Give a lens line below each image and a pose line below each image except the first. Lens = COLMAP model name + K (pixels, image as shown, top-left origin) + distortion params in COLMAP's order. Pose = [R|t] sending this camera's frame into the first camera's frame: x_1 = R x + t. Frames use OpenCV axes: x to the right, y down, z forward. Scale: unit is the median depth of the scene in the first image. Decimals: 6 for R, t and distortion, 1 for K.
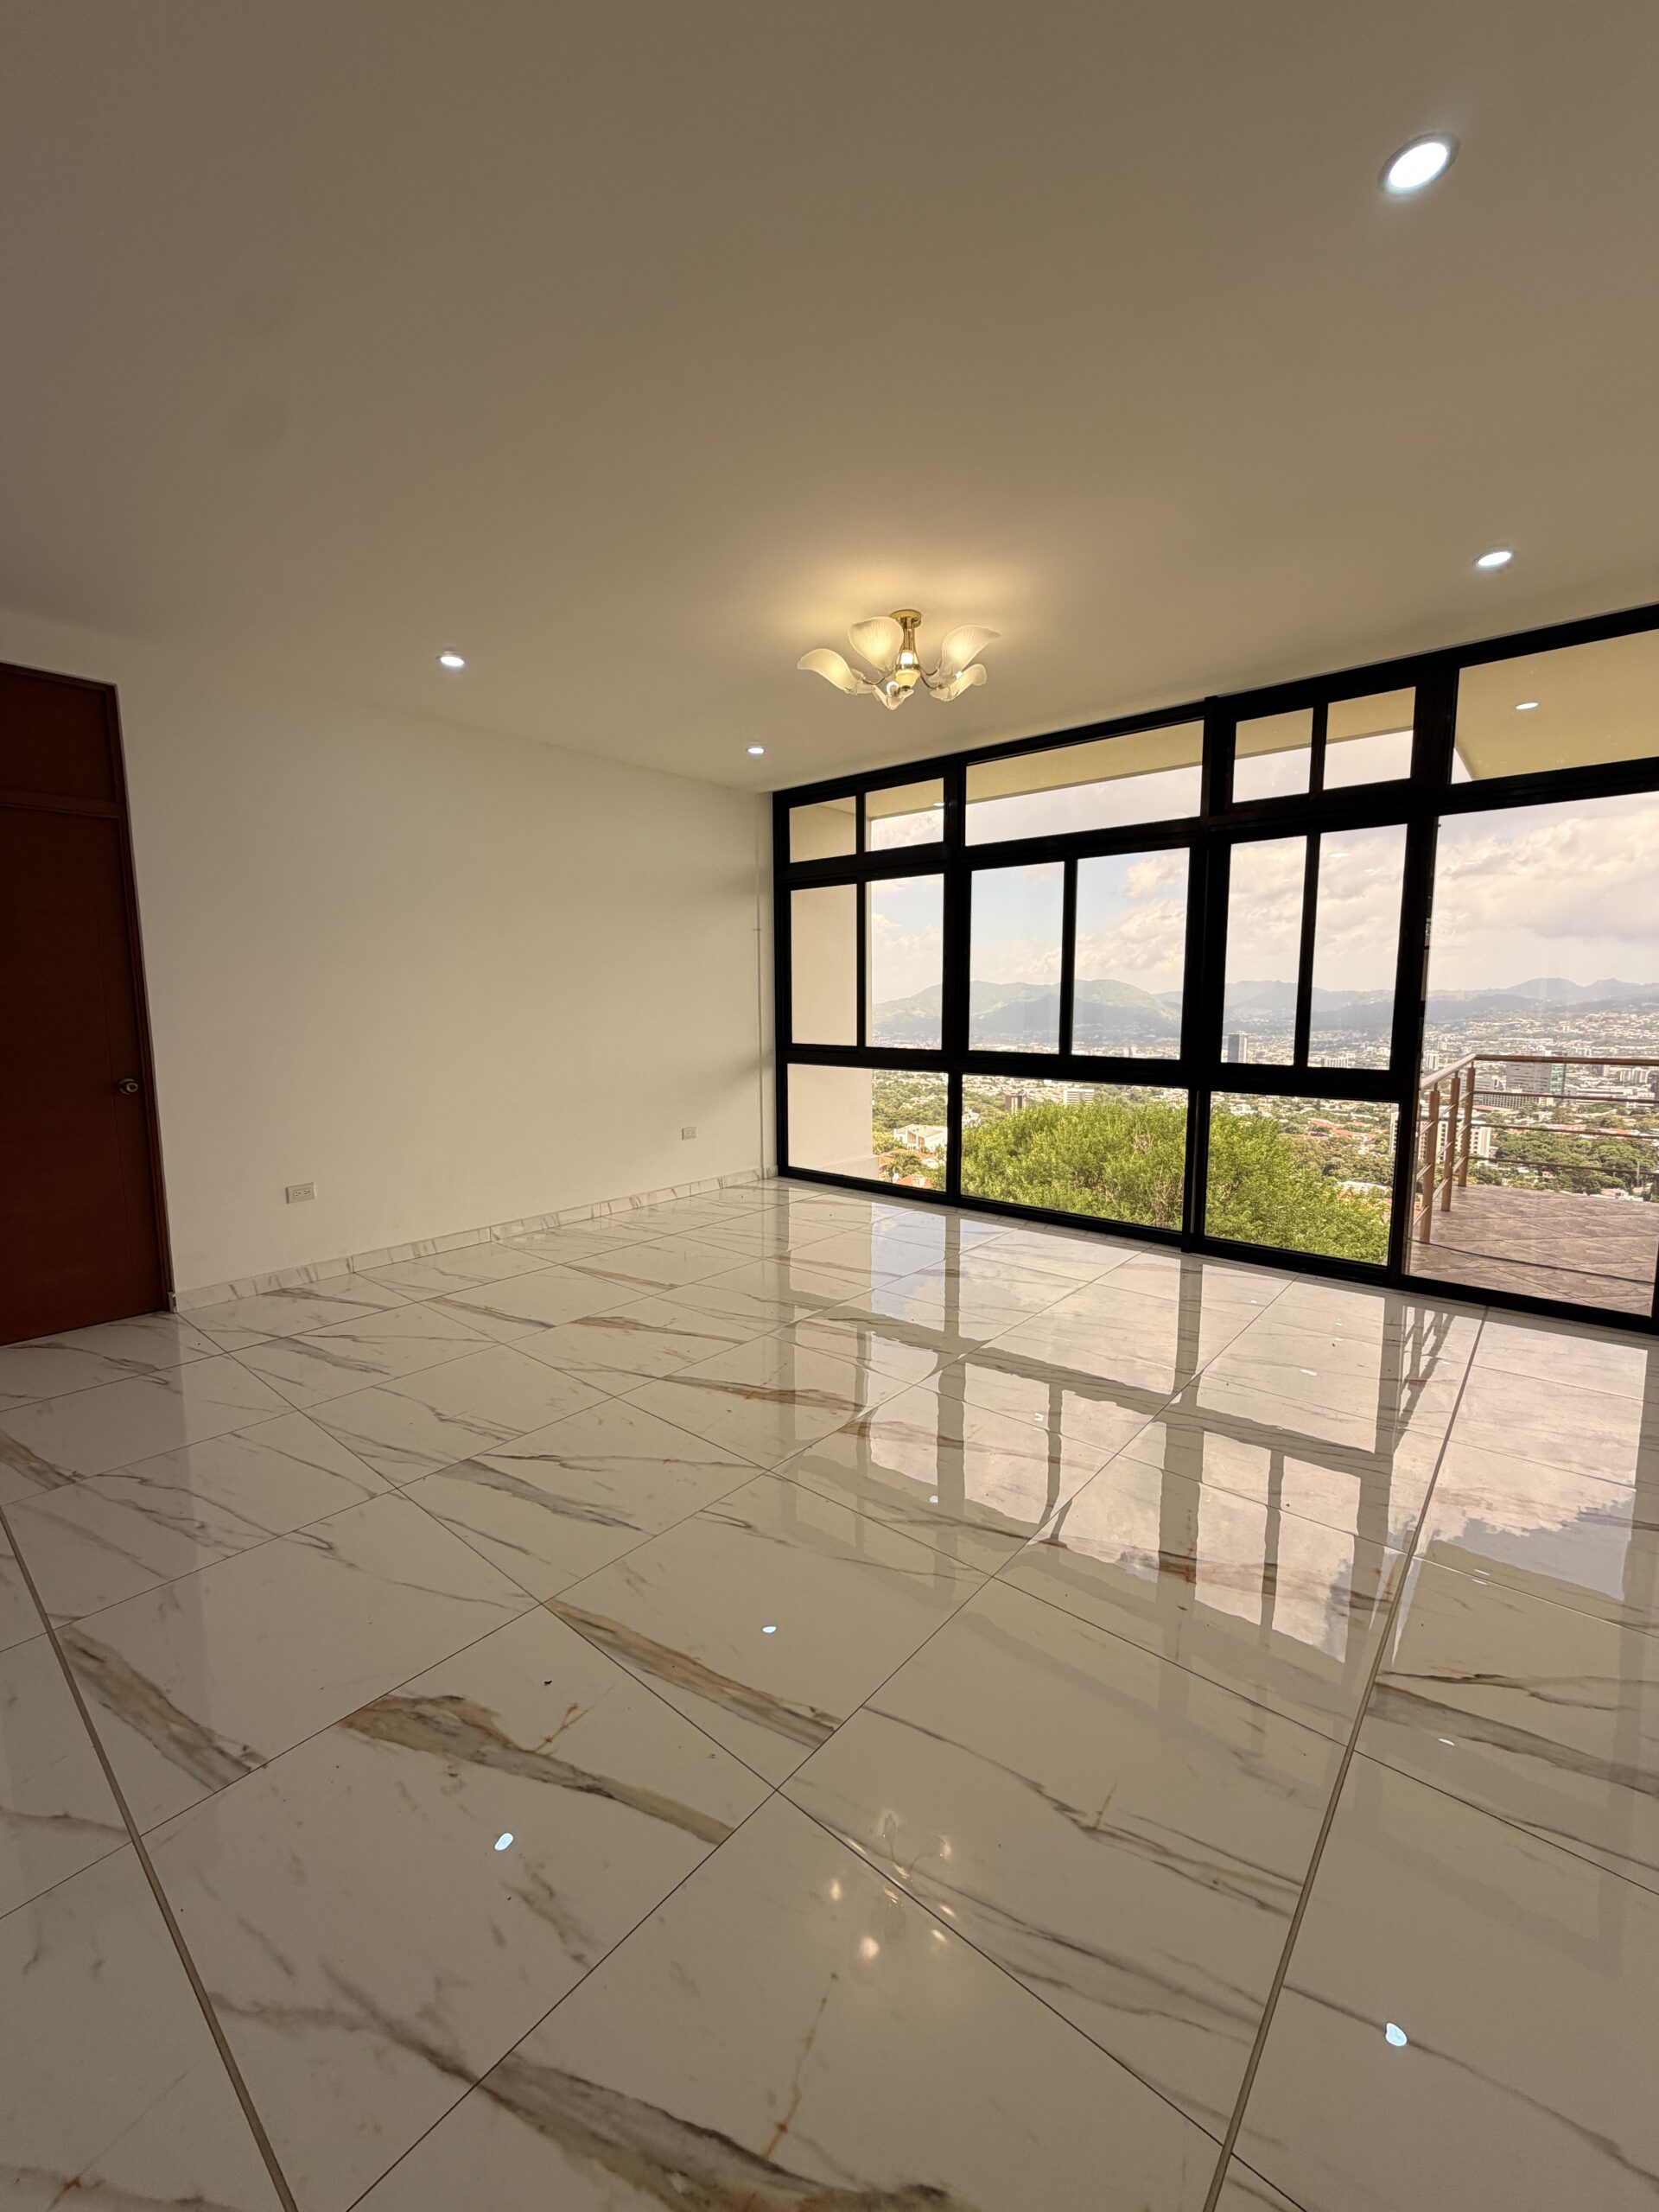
lens RADIAL K [[881.4, 0, 826.9], [0, 881.4, 1103.7], [0, 0, 1]] dist [0.001177, -0.001031]
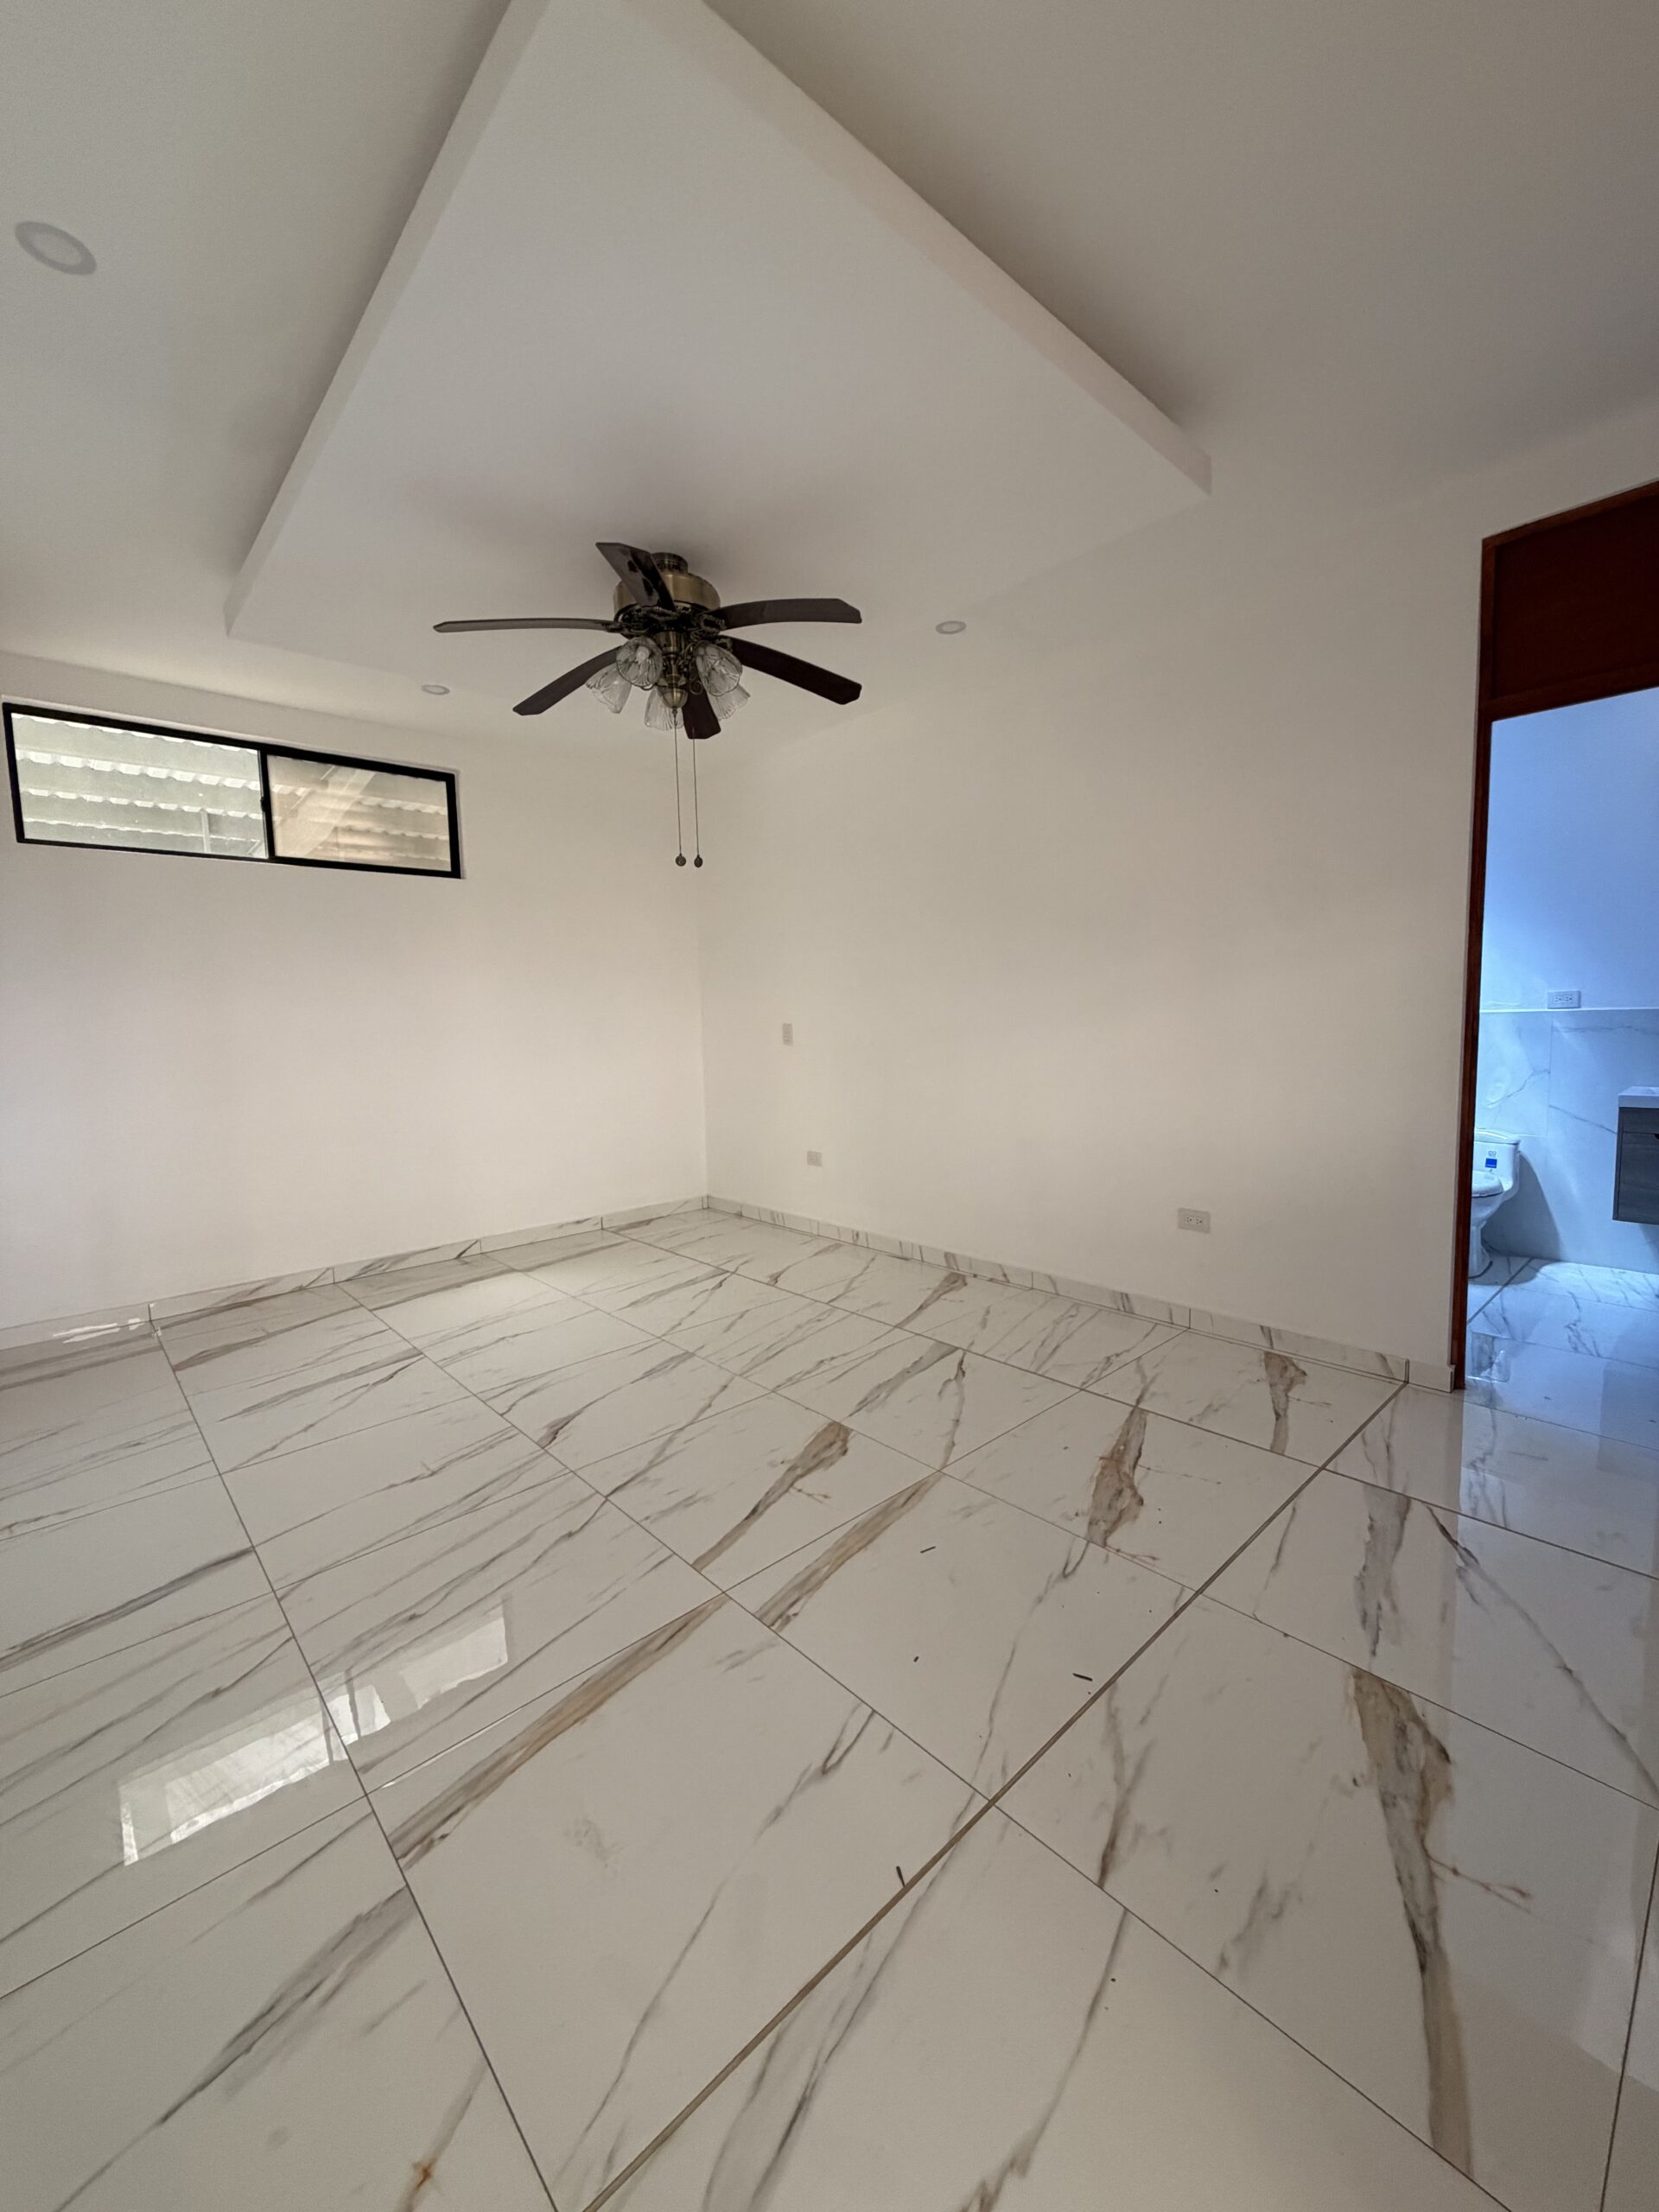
lens RADIAL K [[744.7, 0, 816.8], [0, 744.7, 1140.3], [0, 0, 1]] dist [-0.002269, -0.000036]
pose [[-0.045095, 0.177183, -0.983144, 0.319506], [-0.091791, 0.979247, 0.180691, -0.047067], [0.994757, 0.098392, -0.027895, 0.369083]]
